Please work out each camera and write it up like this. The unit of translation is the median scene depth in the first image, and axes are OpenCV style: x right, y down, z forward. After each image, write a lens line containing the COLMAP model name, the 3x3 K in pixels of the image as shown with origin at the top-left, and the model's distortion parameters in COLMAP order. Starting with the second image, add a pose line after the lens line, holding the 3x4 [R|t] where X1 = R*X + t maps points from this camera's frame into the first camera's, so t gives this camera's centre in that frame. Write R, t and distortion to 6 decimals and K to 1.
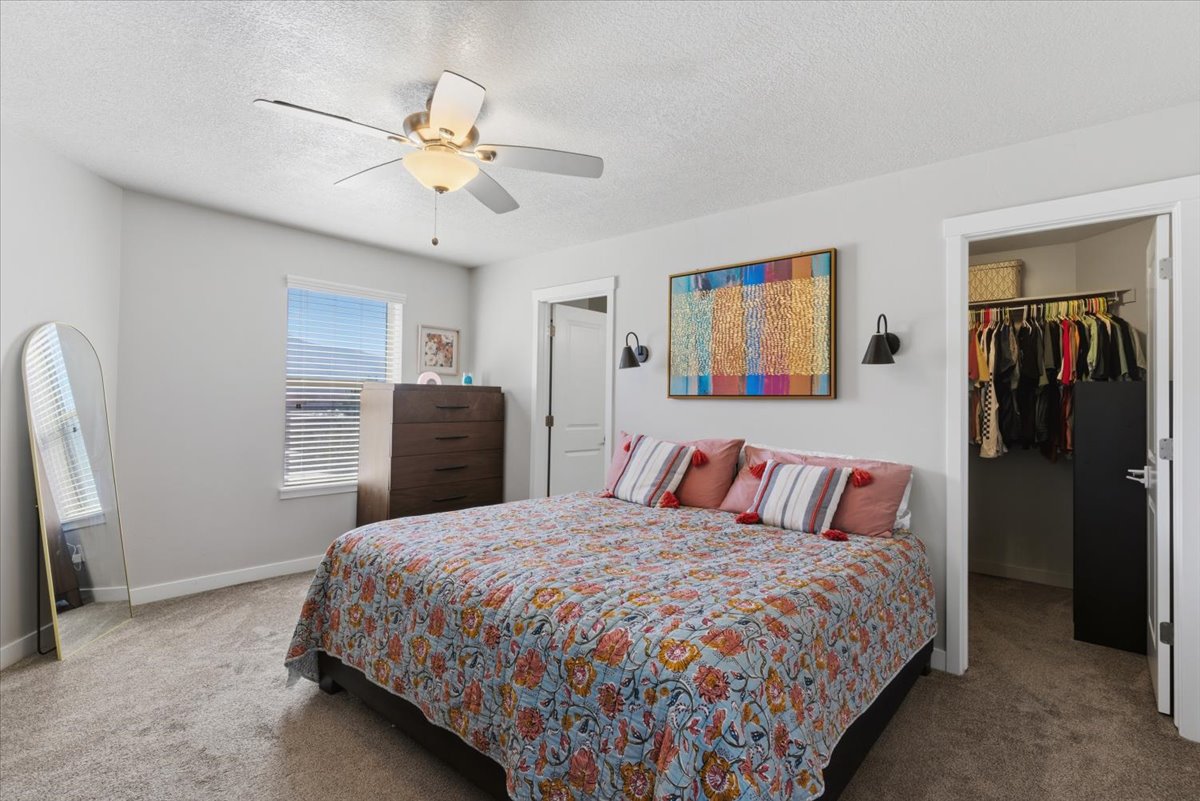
lens RADIAL K [[588.1, 0, 596.3], [0, 588.1, 401.9], [0, 0, 1]] dist [0.001905, -0.000691]
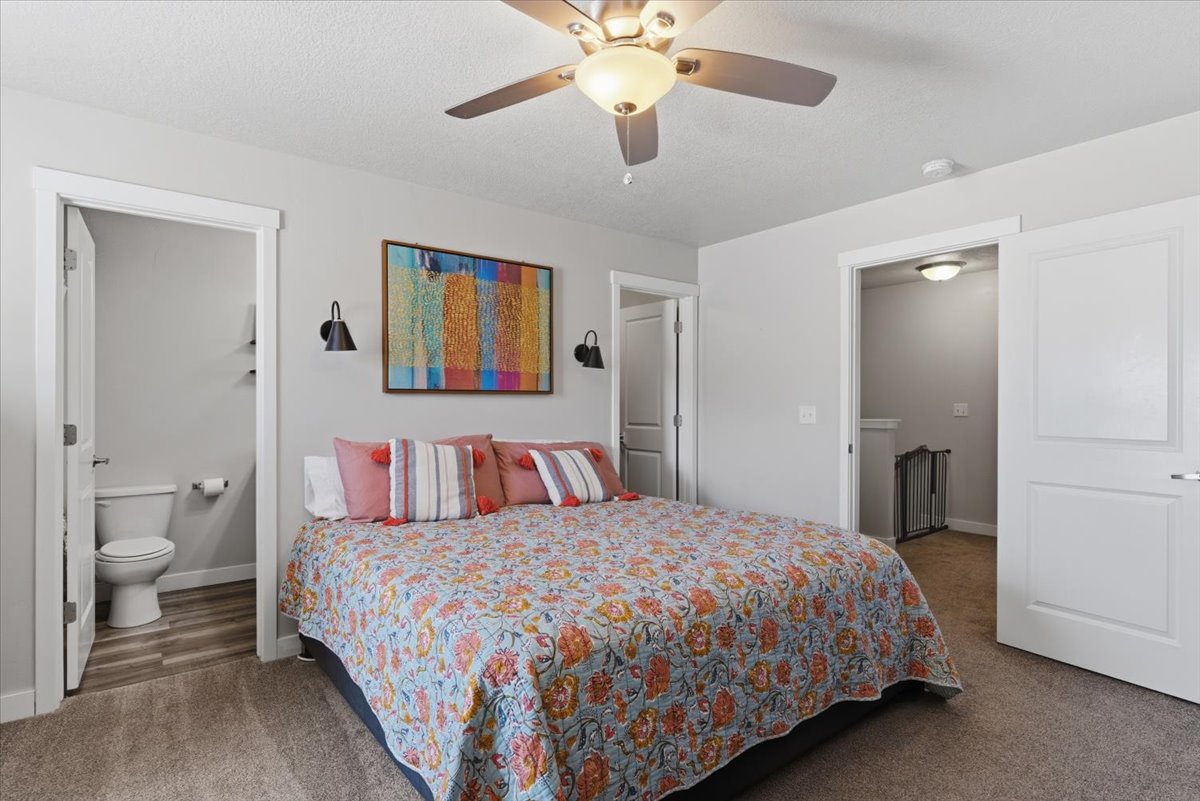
lens RADIAL K [[588.1, 0, 629.9], [0, 588.1, 401.9], [0, 0, 1]] dist [0.001905, -0.000691]
pose [[0.166835, -0.011821, 0.985914, -0.921885], [-0.002717, 0.999919, 0.012449, -0.006279], [-0.985981, -0.004756, 0.166789, 0.798448]]
